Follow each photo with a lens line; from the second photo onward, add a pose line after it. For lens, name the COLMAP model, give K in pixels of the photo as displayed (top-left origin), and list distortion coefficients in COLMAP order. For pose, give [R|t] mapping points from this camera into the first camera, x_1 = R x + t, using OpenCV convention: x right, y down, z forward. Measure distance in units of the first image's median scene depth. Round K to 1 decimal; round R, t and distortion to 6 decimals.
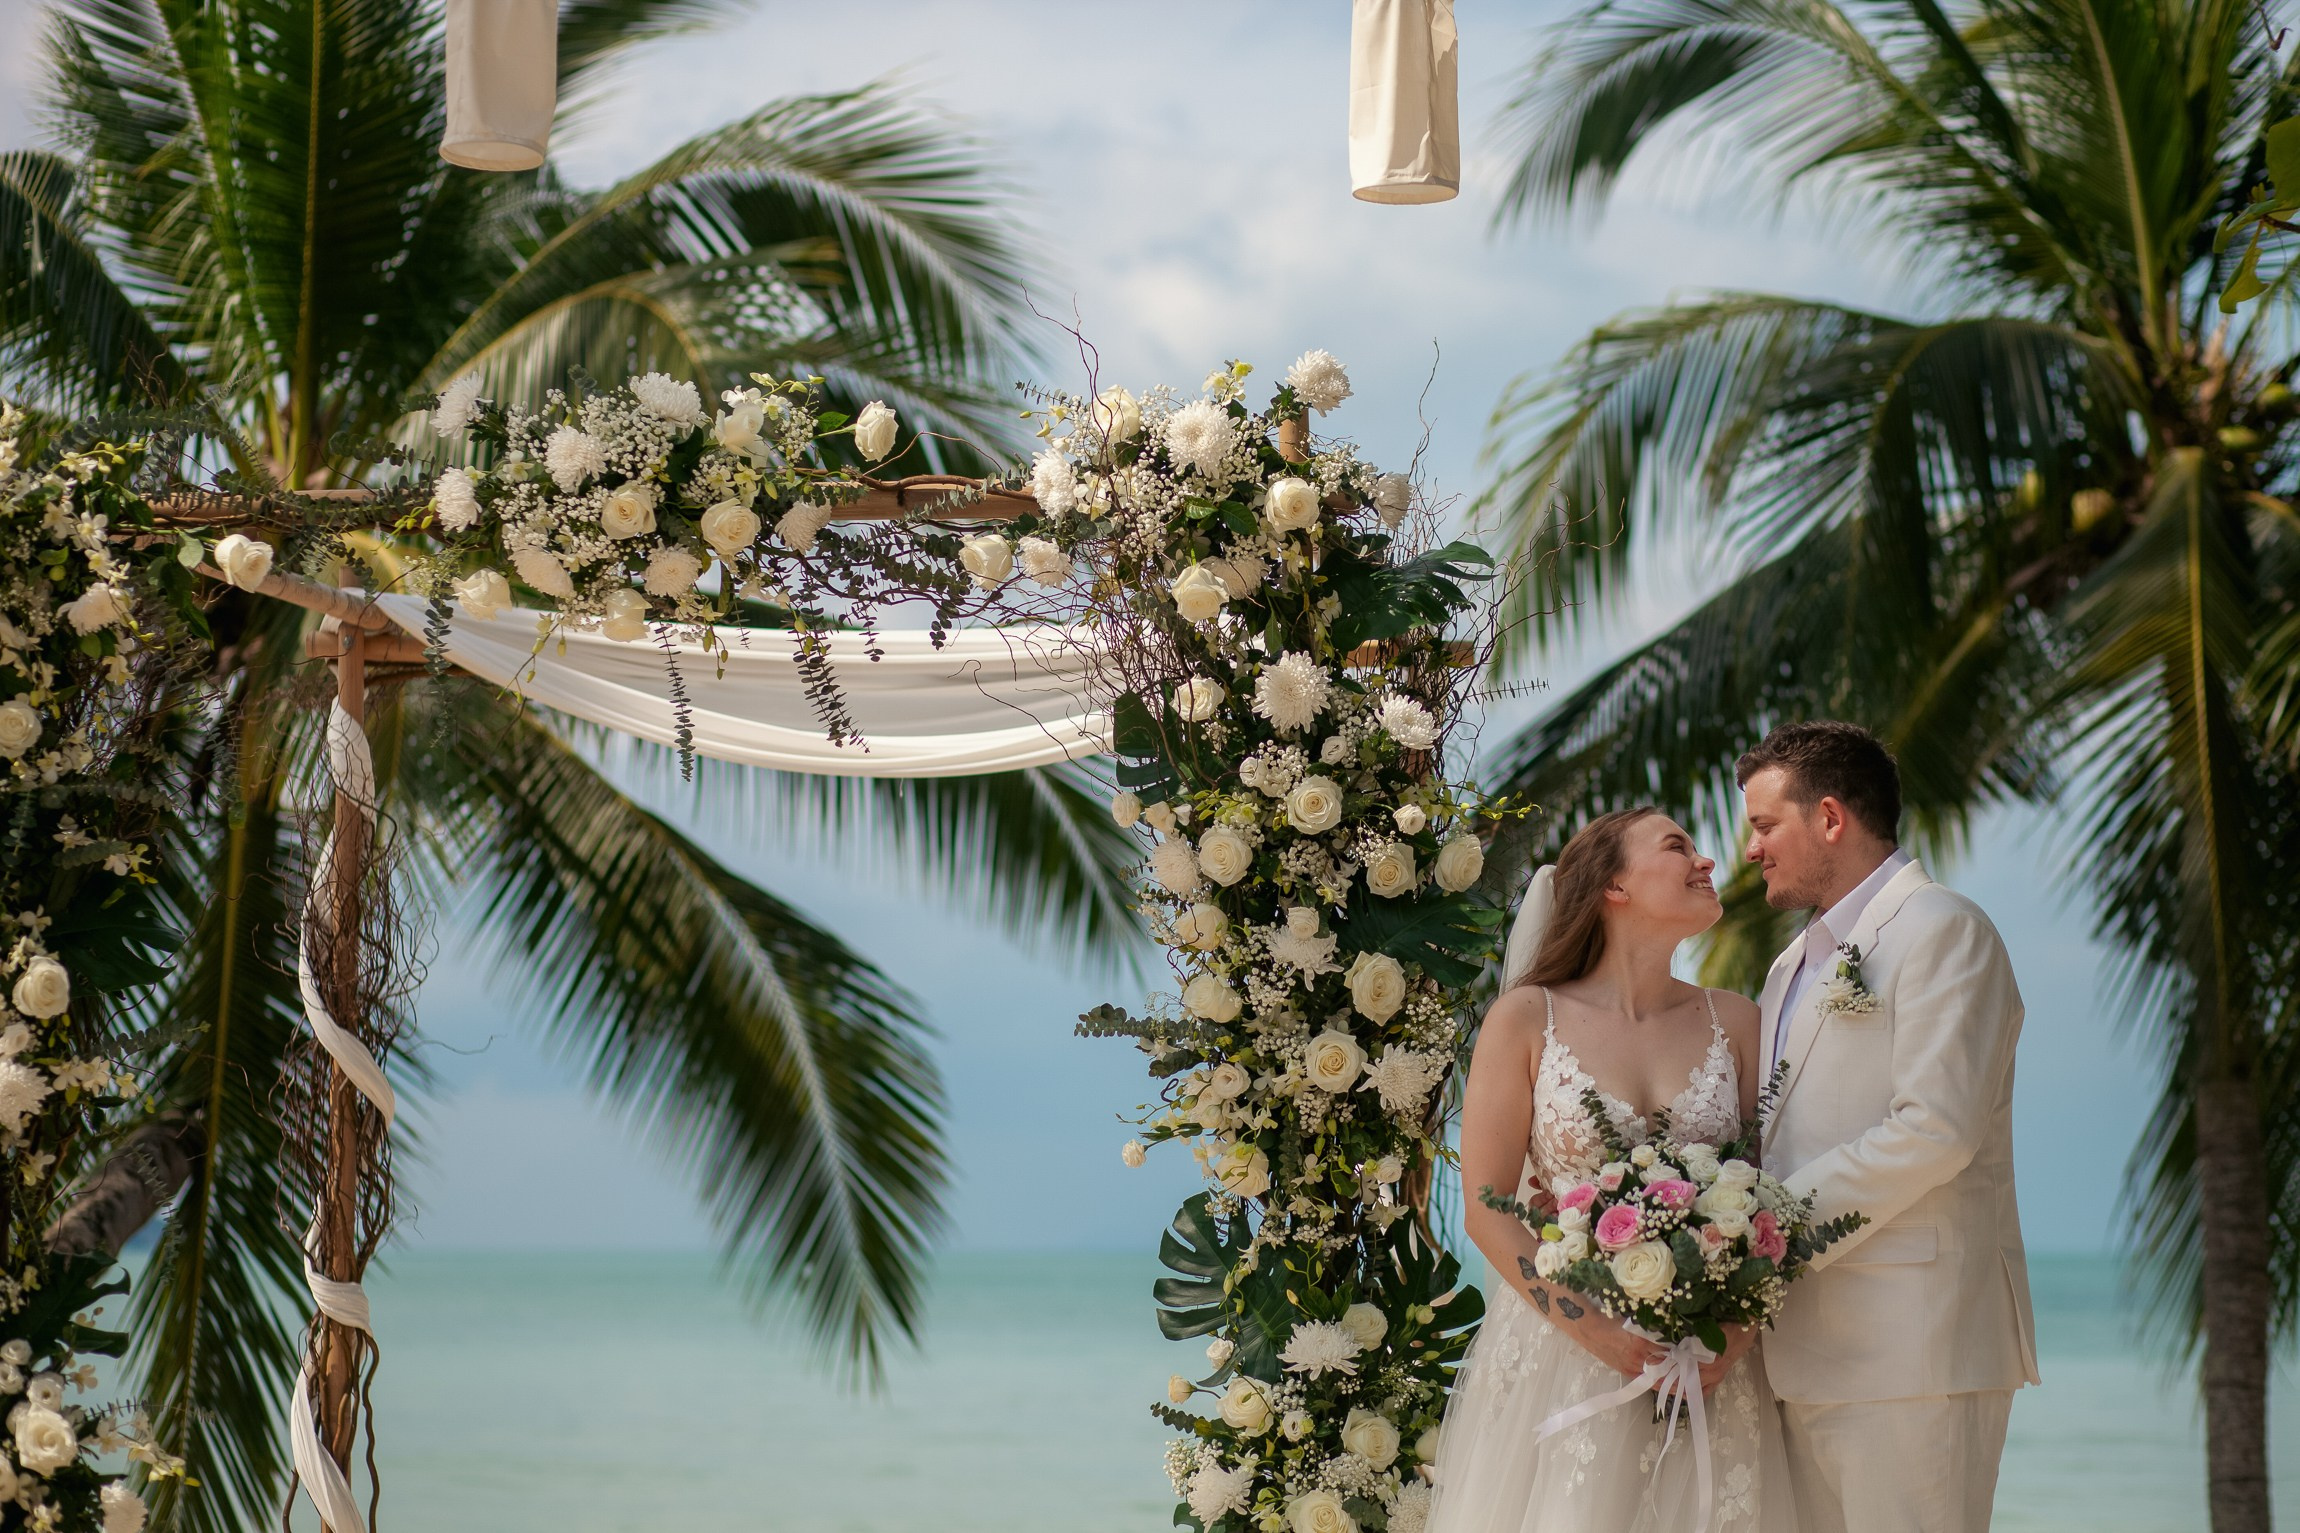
lens RADIAL K [[5779.3, 0, 1150.0], [0, 5779.3, 766.5], [0, 0, 1]] dist [0.009844, -0.679096]
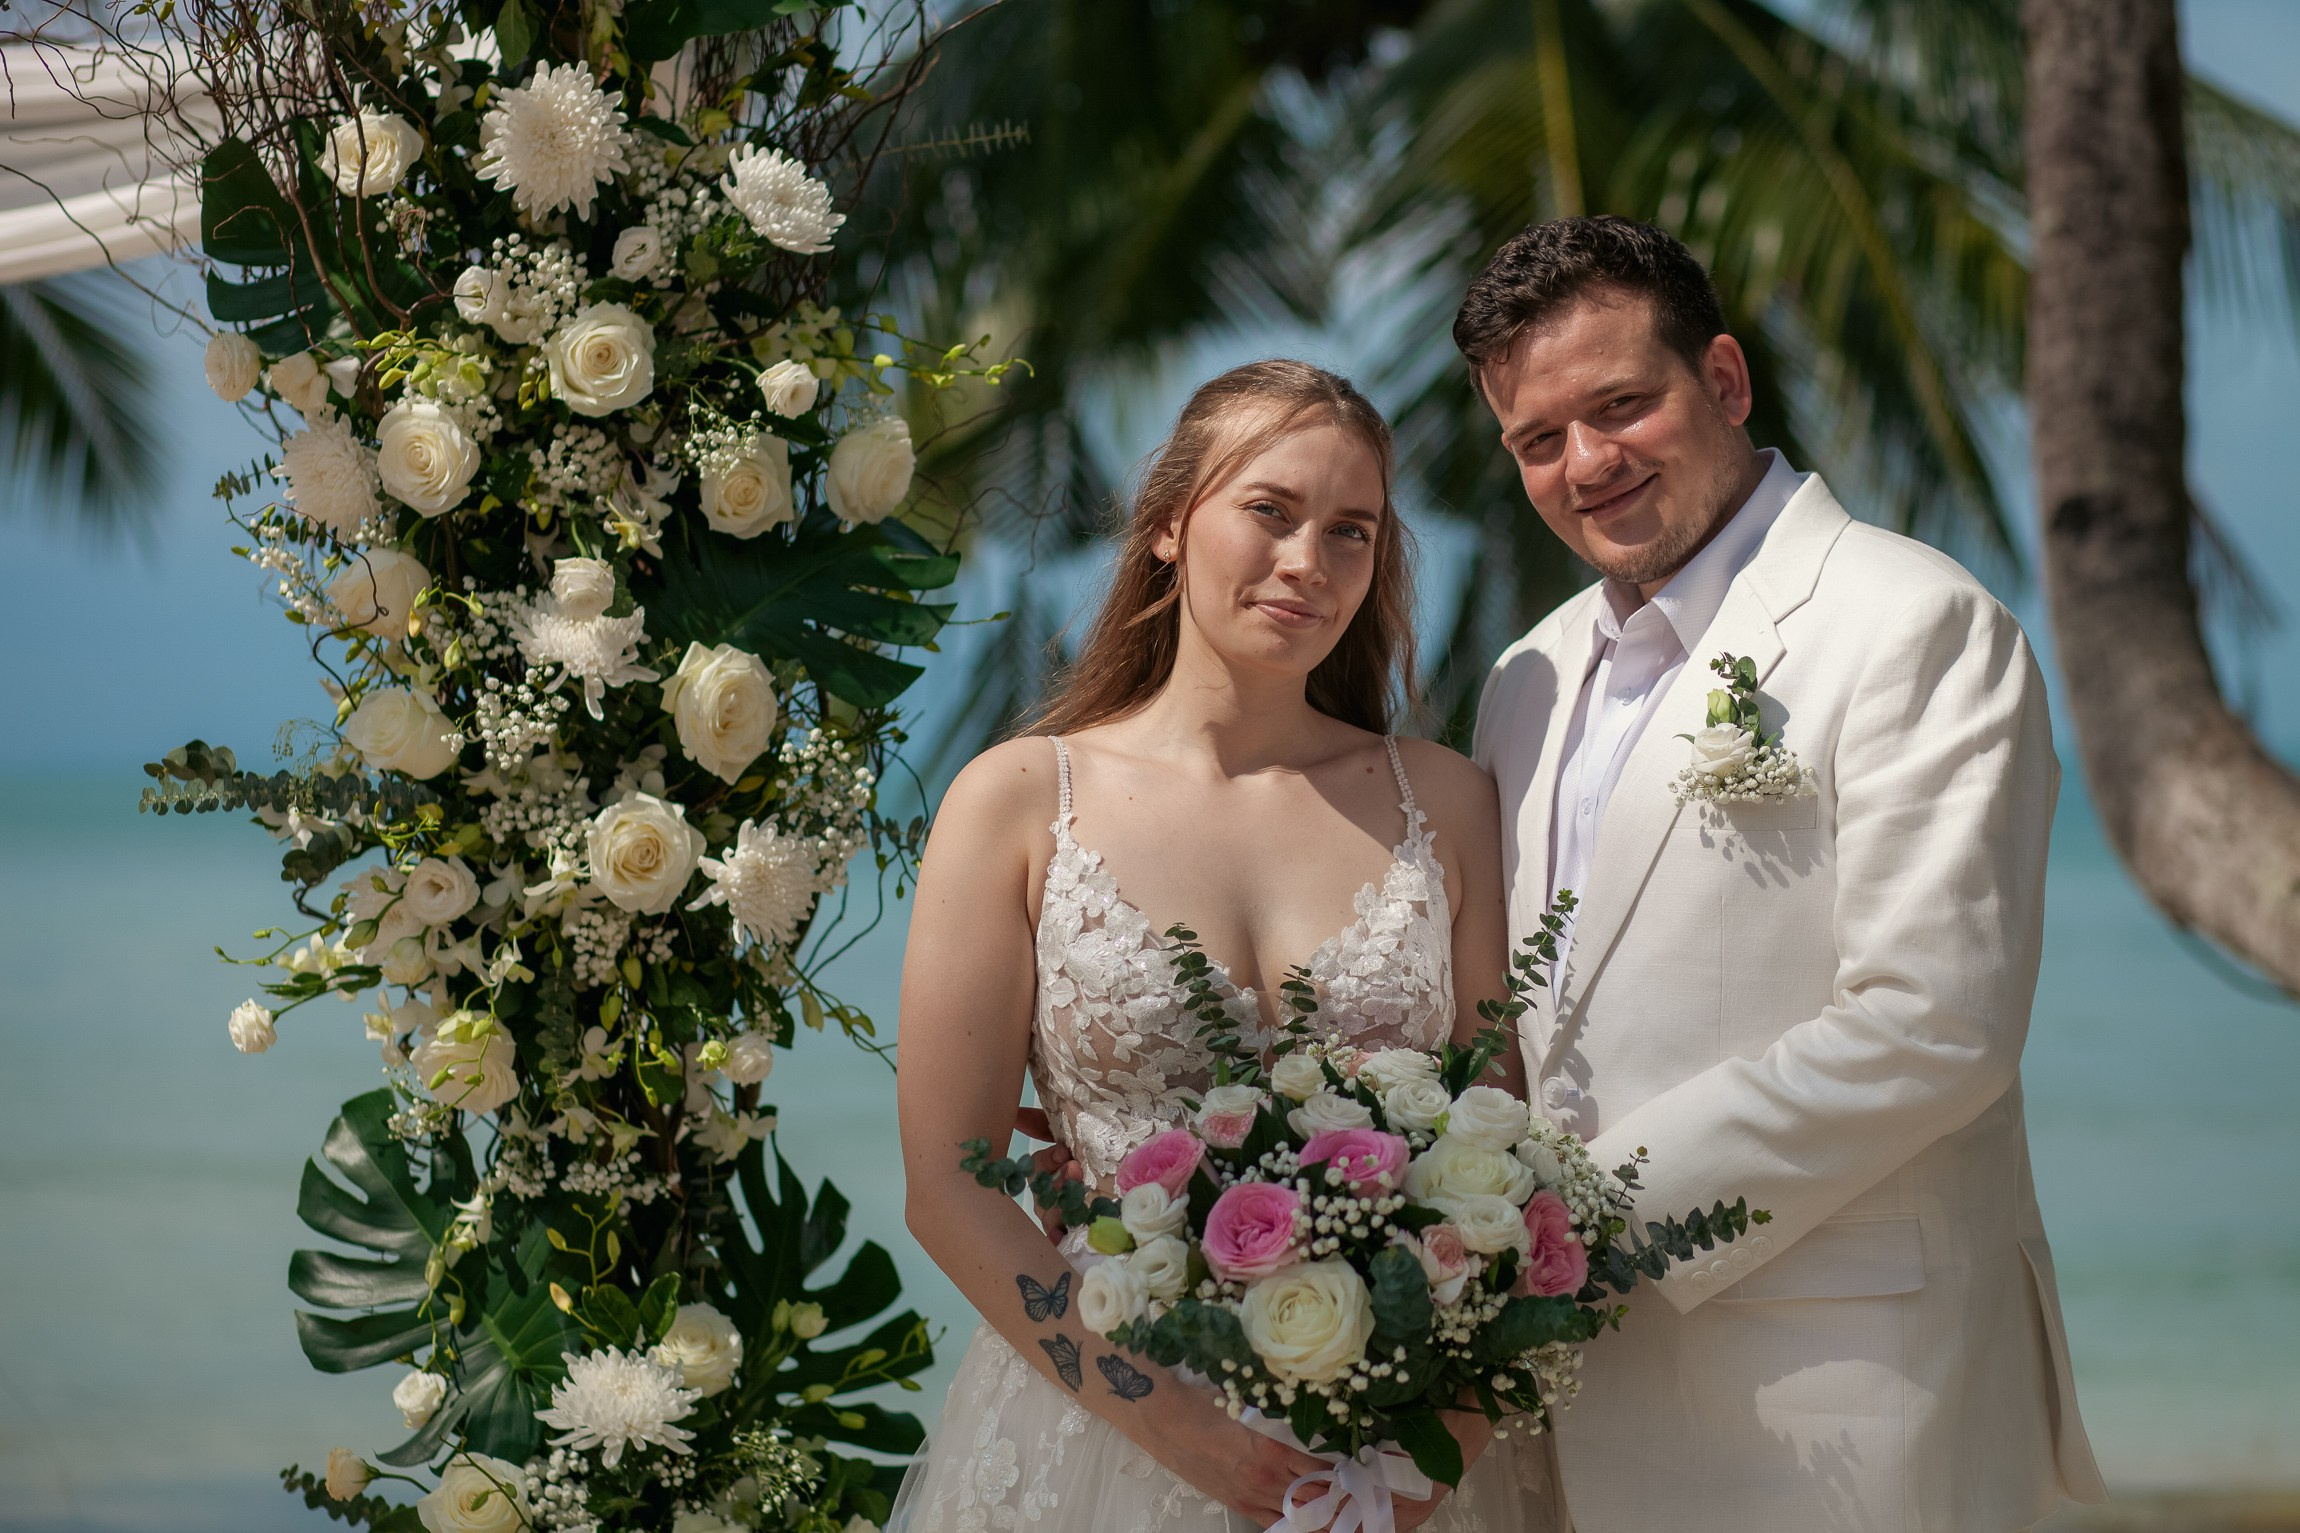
lens RADIAL K [[5779.3, 0, 1150.0], [0, 5779.3, 766.5], [0, 0, 1]] dist [0.009844, -0.679096]
pose [[0.987202, -0.008489, 0.159248, -0.005706], [-0.005934, 0.995935, 0.089876, -0.003869], [-0.159363, -0.089671, 0.983139, 0.476755]]
